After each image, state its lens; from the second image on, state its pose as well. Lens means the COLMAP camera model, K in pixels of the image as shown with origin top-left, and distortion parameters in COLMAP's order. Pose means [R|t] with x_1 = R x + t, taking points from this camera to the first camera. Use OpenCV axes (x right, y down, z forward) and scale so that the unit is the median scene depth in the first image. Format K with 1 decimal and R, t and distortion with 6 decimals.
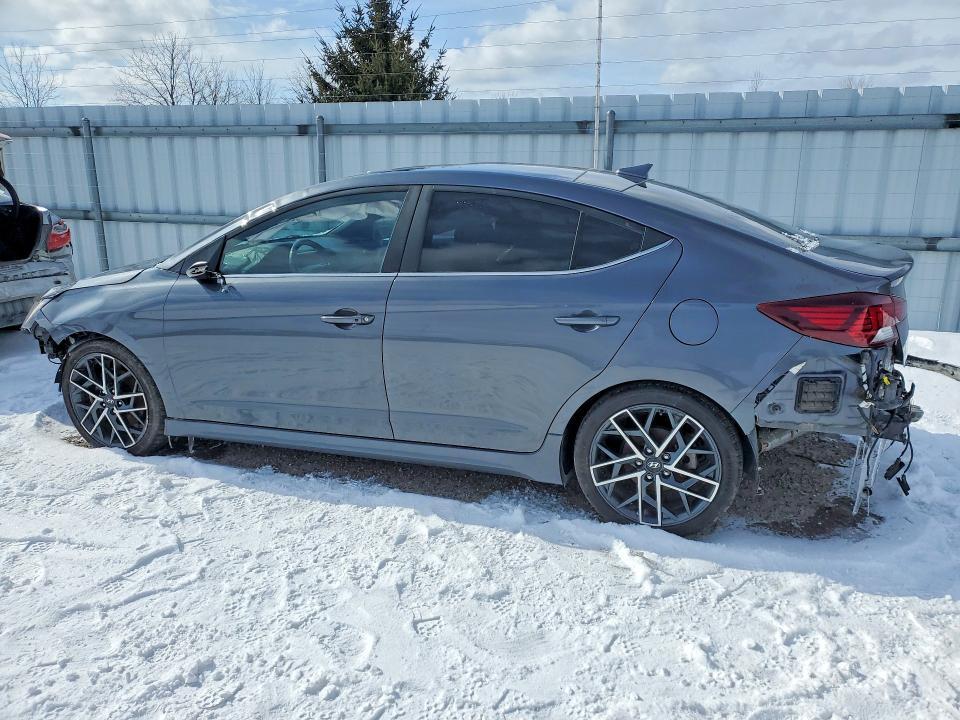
lens RADIAL K [[708.4, 0, 481.6], [0, 708.4, 364.4], [0, 0, 1]] dist [0.026485, -0.012143]
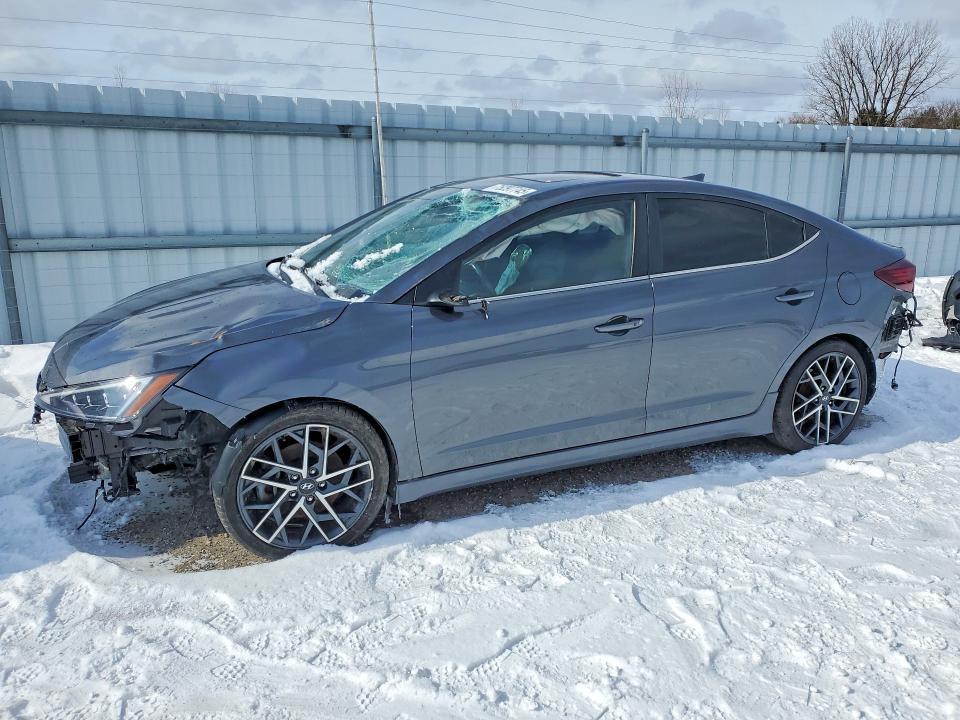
lens RADIAL K [[708.4, 0, 480.5], [0, 708.4, 355.2], [0, 0, 1]] dist [0.026485, -0.012143]
pose [[0.742302, -0.162206, 0.650136, -0.889366], [0.170498, 0.984045, 0.050847, -0.095167], [-0.648011, 0.073103, 0.758114, 0.319512]]
